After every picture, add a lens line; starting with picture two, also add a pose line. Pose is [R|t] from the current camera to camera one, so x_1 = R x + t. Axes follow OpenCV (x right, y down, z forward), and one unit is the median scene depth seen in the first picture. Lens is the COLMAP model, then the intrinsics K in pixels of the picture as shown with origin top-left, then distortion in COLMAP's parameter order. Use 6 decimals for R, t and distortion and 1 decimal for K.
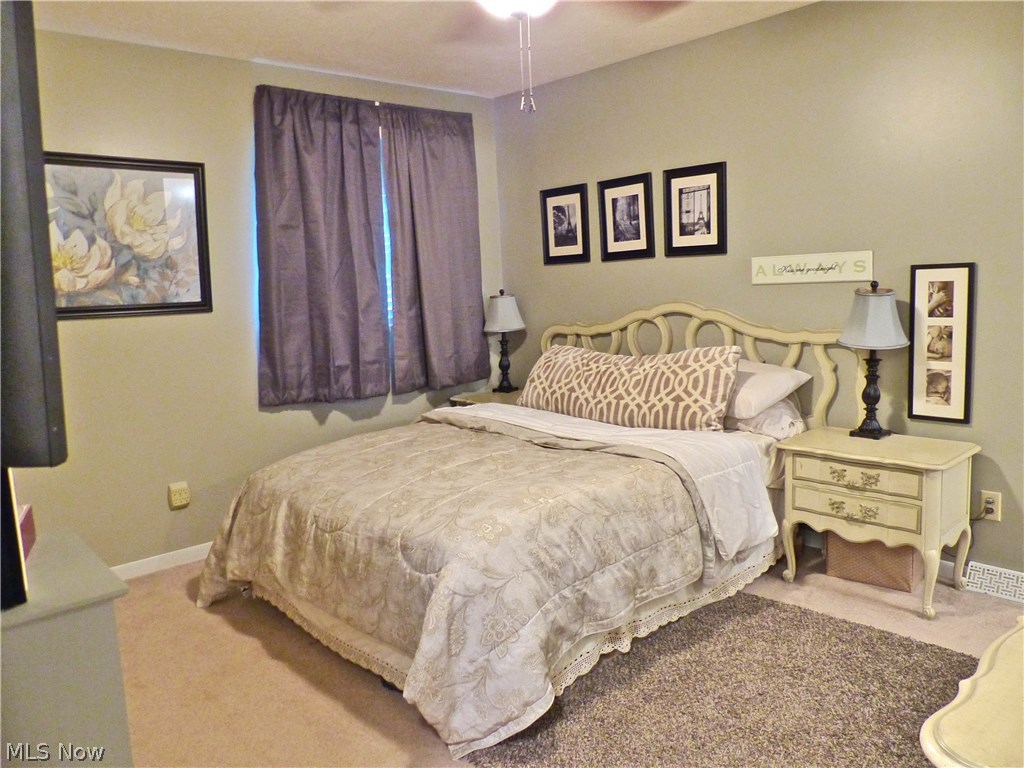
lens RADIAL K [[766.9, 0, 514.9], [0, 766.9, 386.0], [0, 0, 1]] dist [-0.030219, 0.025947]
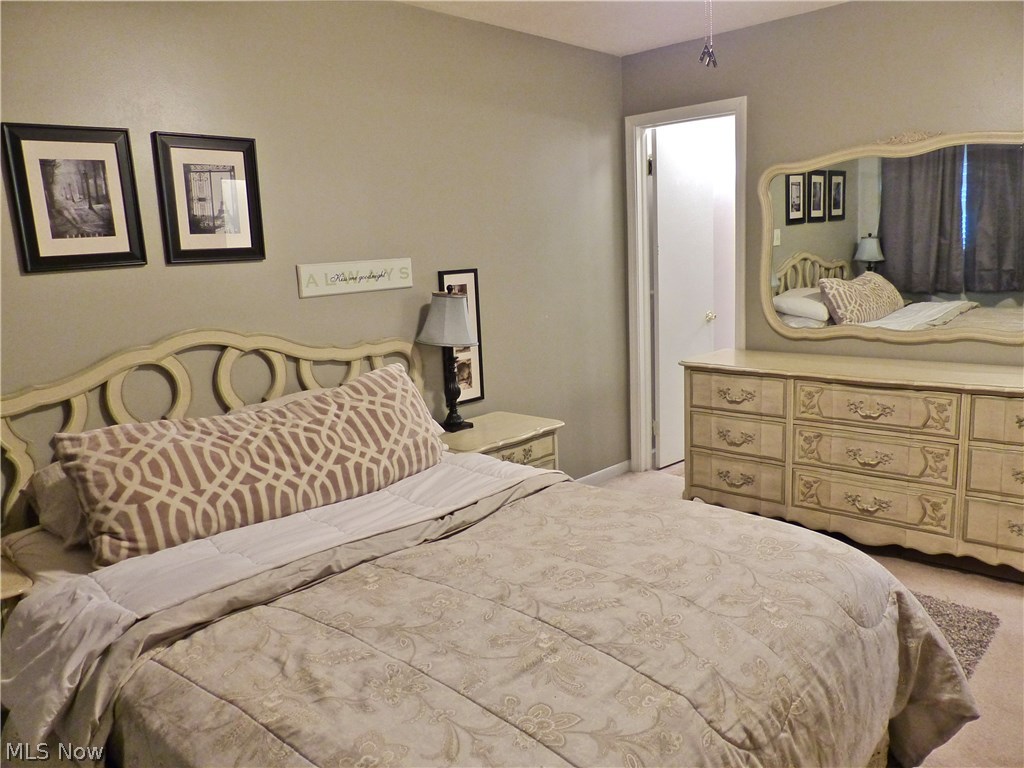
lens RADIAL K [[766.9, 0, 513.6], [0, 766.9, 378.0], [0, 0, 1]] dist [-0.030219, 0.025947]
pose [[-0.064424, -0.117841, 0.990940, -0.522963], [0.193302, 0.972722, 0.128242, -0.109804], [-0.979022, 0.199813, -0.039888, 0.823962]]
